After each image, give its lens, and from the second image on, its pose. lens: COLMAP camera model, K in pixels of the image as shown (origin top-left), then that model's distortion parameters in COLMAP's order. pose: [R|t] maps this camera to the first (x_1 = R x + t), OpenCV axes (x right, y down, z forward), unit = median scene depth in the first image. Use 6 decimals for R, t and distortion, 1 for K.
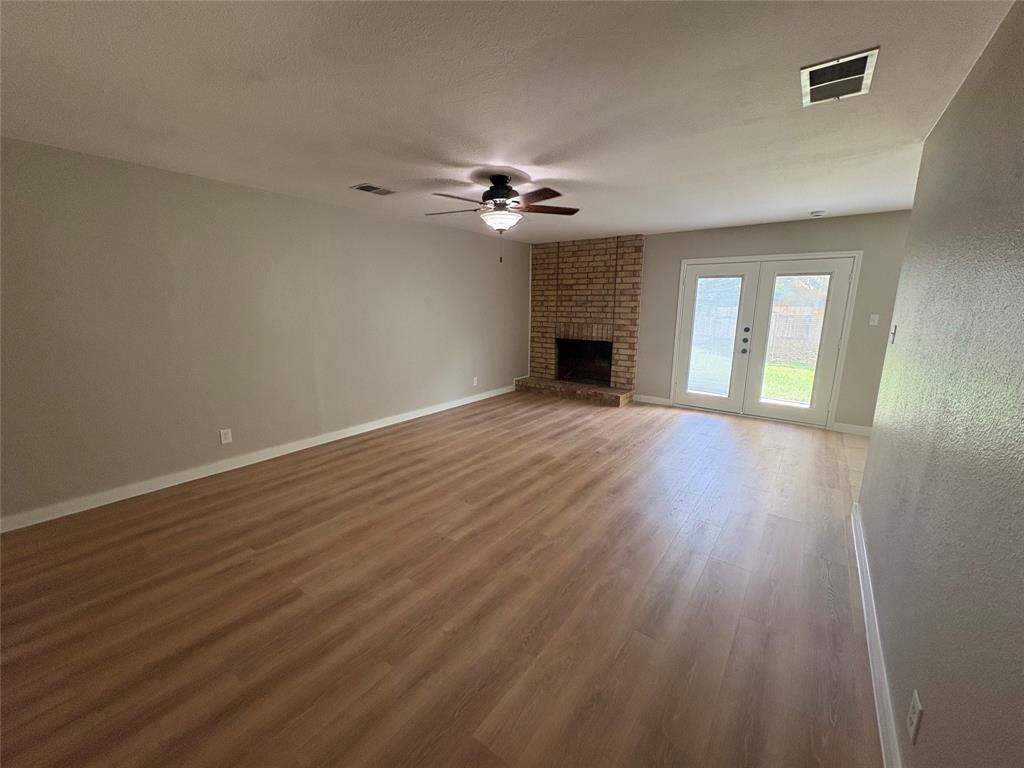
lens RADIAL K [[407.4, 0, 515.0], [0, 407.4, 379.9], [0, 0, 1]] dist [0.000275, 0.000014]
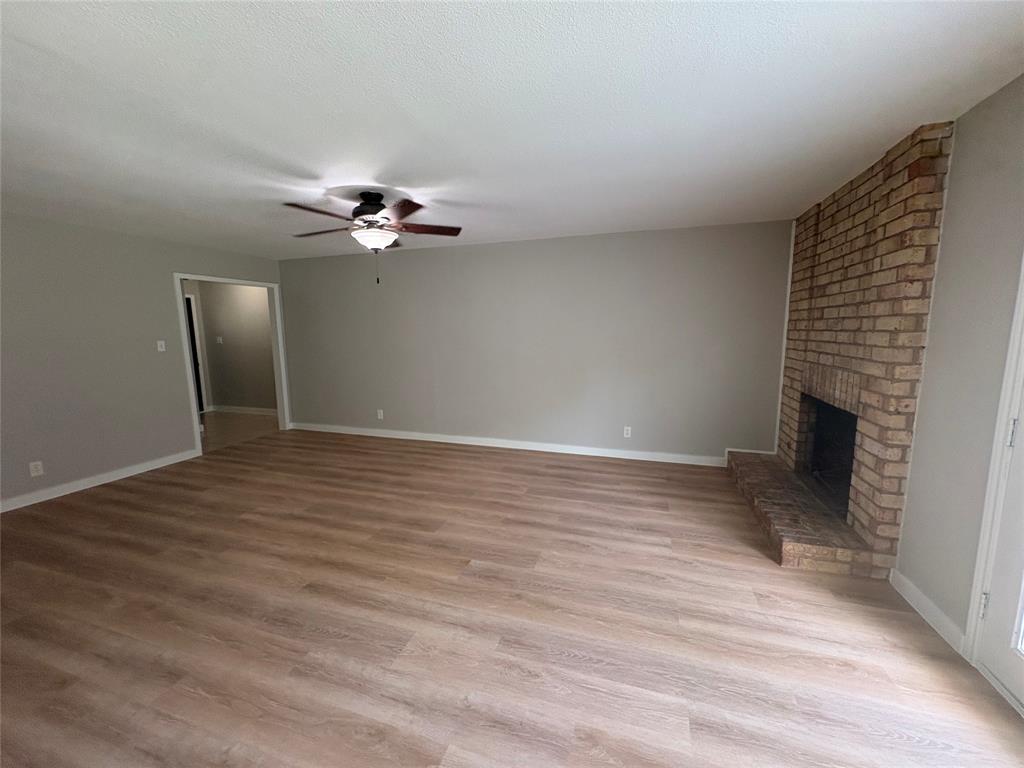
lens RADIAL K [[407.4, 0, 513.9], [0, 407.4, 382.6], [0, 0, 1]] dist [0.000275, 0.000014]
pose [[0.316001, 0.116541, -0.941574, 0.592422], [-0.167724, 0.983658, 0.065461, -0.110842], [0.933816, 0.137239, 0.330384, 0.624721]]
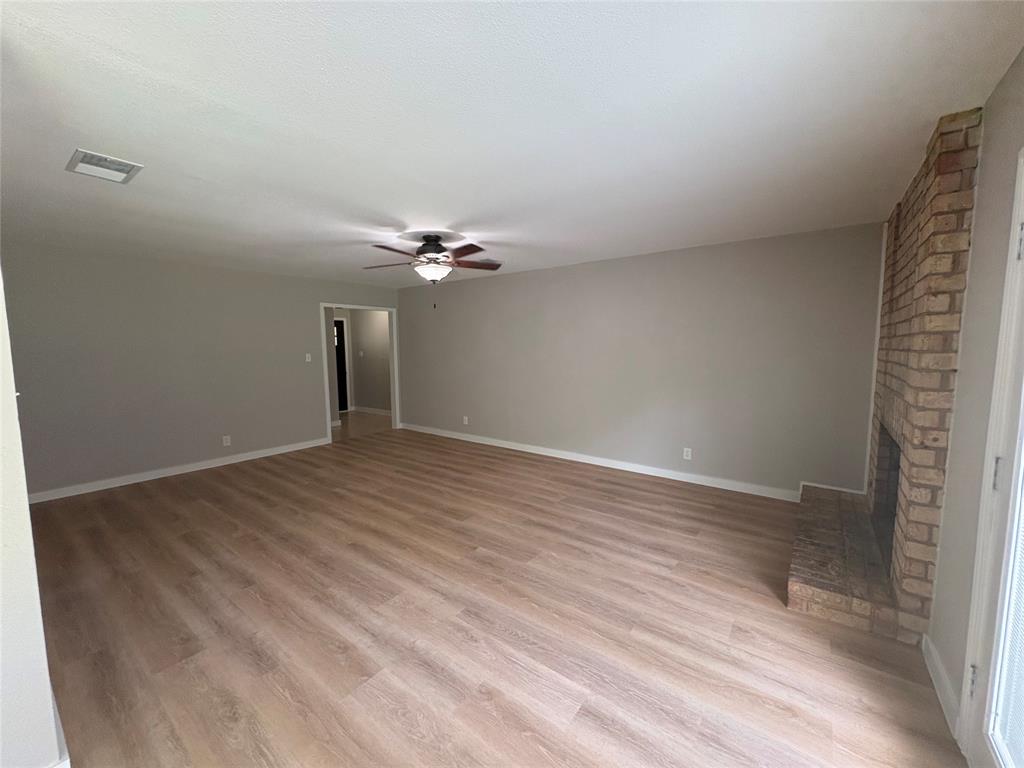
lens RADIAL K [[407.4, 0, 515.3], [0, 407.4, 382.7], [0, 0, 1]] dist [0.000275, 0.000014]
pose [[-0.004196, 0.085099, -0.996364, 0.676939], [-0.183040, 0.979474, 0.084427, -0.137899], [0.983097, 0.182729, 0.011467, 0.765500]]
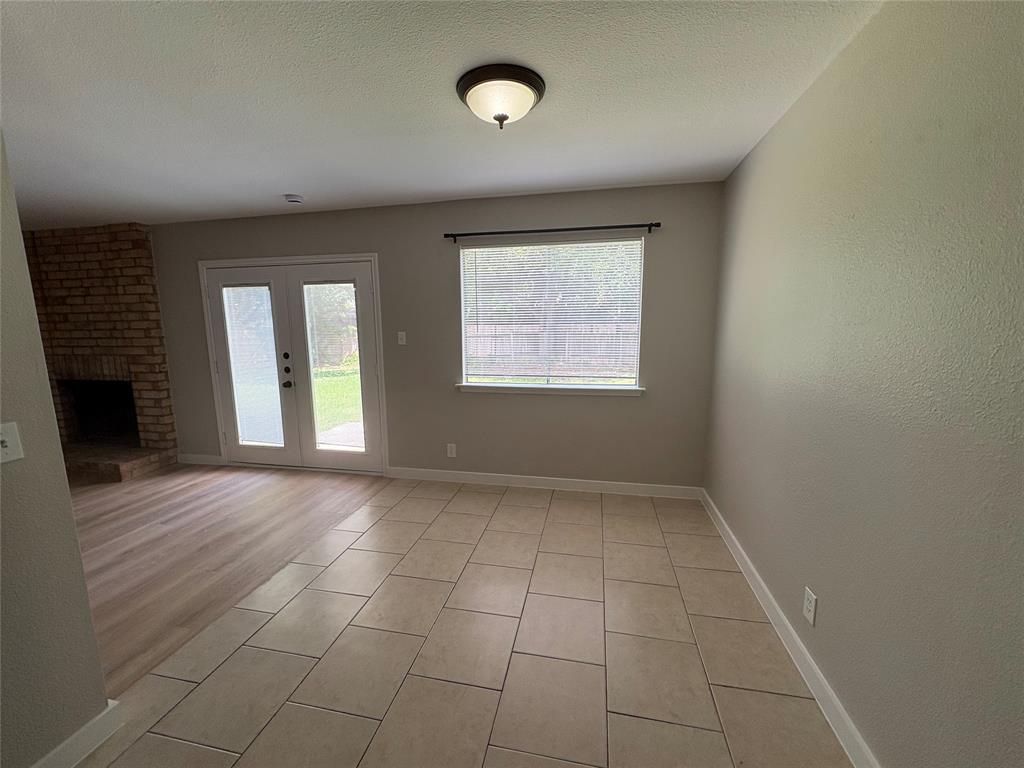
lens RADIAL K [[407.4, 0, 513.5], [0, 407.4, 381.6], [0, 0, 1]] dist [0.000275, 0.000014]
pose [[0.904632, -0.079787, 0.418660, 0.612810], [0.098865, 0.994810, -0.024038, -0.016342], [-0.414569, 0.063137, 0.907825, 0.148076]]
